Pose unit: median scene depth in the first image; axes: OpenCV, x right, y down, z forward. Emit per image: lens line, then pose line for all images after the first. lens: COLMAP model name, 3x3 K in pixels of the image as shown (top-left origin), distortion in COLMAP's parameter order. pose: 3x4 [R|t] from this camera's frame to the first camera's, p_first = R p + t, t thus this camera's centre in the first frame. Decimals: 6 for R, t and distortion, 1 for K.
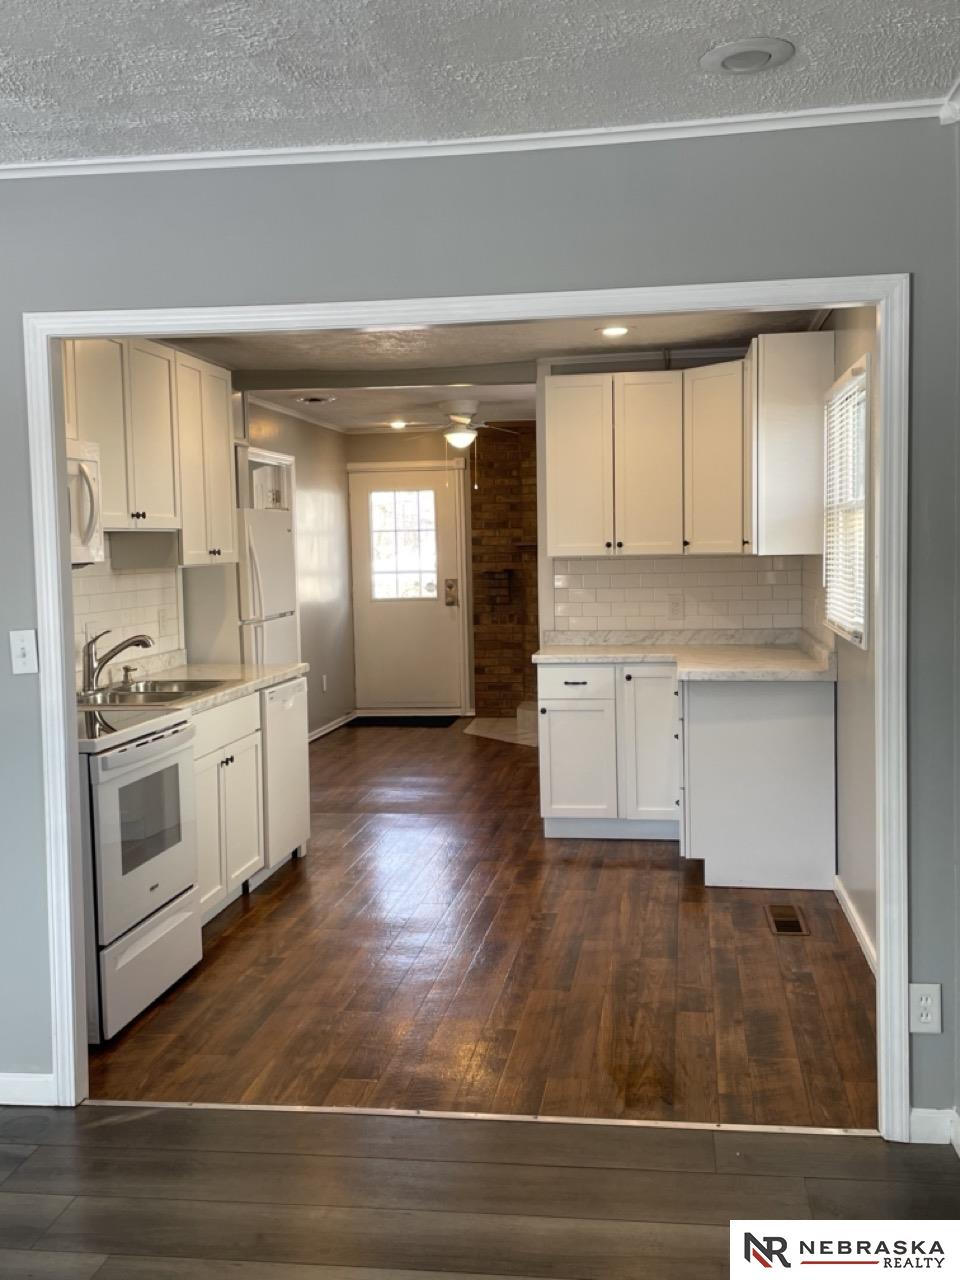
lens RADIAL K [[1252.5, 0, 480.0], [0, 1252.5, 640.0], [0, 0, 1]] dist [0.154215, -0.001198]
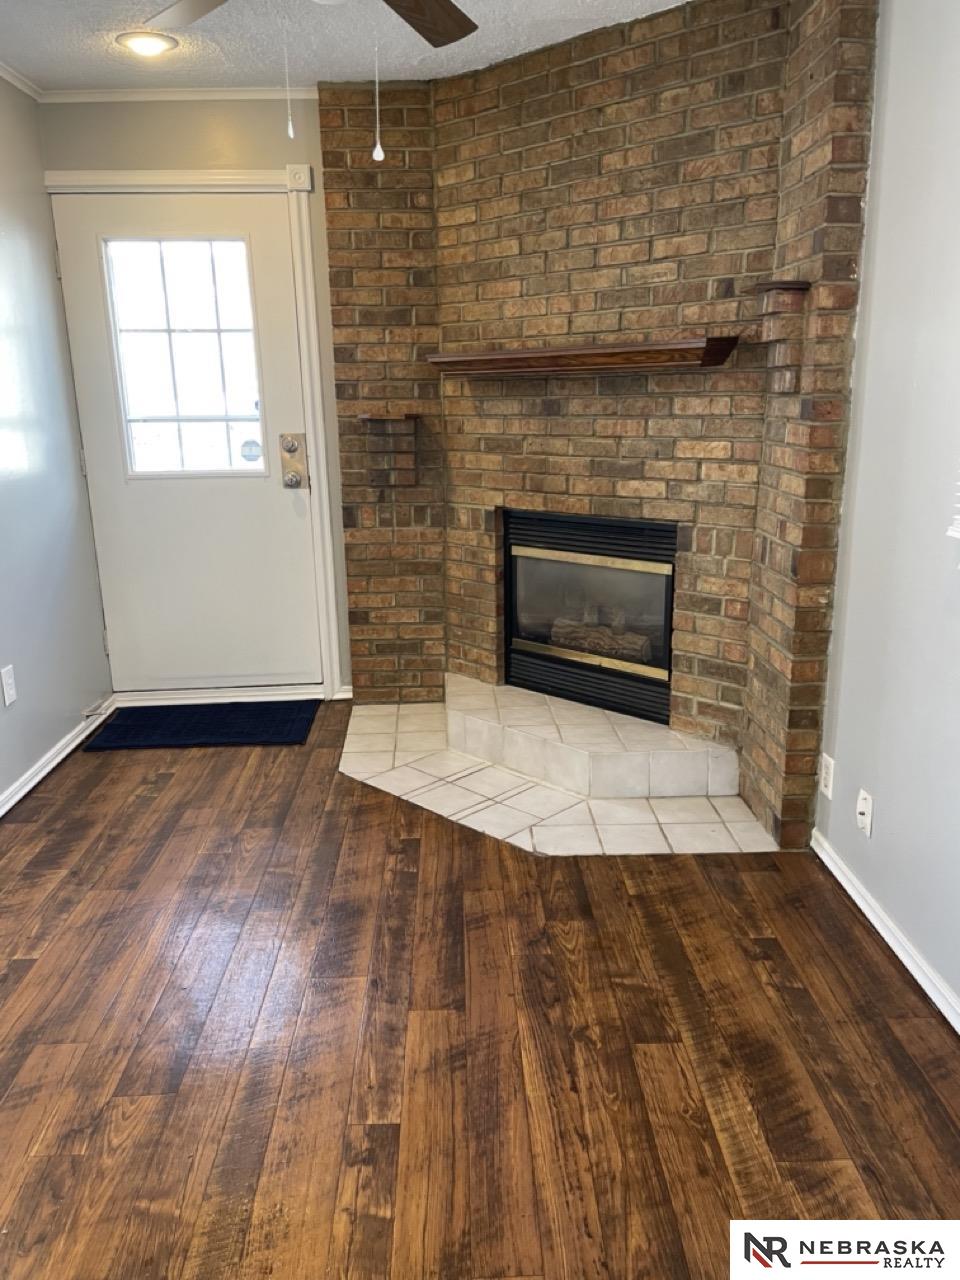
lens RADIAL K [[974.3, 0, 480.0], [0, 974.3, 640.0], [0, 0, 1]] dist [0.127484, -0.147481]
pose [[0.982542, -0.042836, 0.181044, -0.042312], [0.010772, 0.984598, 0.174501, -0.061922], [-0.185731, -0.169504, 0.967870, 1.042708]]
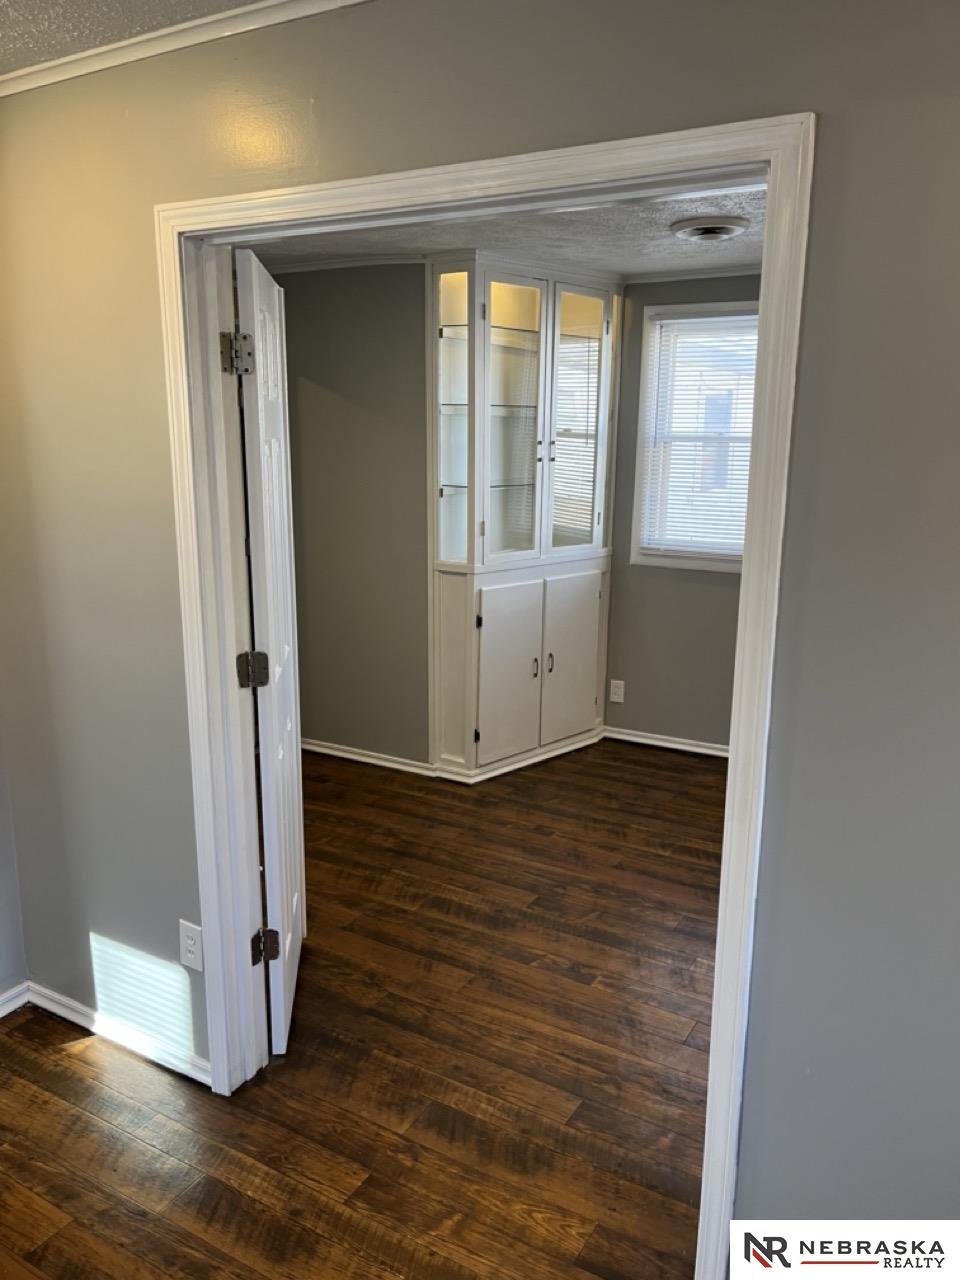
lens RADIAL K [[980.8, 0, 480.0], [0, 980.8, 640.0], [0, 0, 1]] dist [0.005167, 0.003170]
pose [[-0.375635, 0.226475, -0.898670, 0.597822], [-0.053793, 0.962719, 0.265101, -0.113013], [0.925205, 0.147924, -0.349448, 0.779052]]
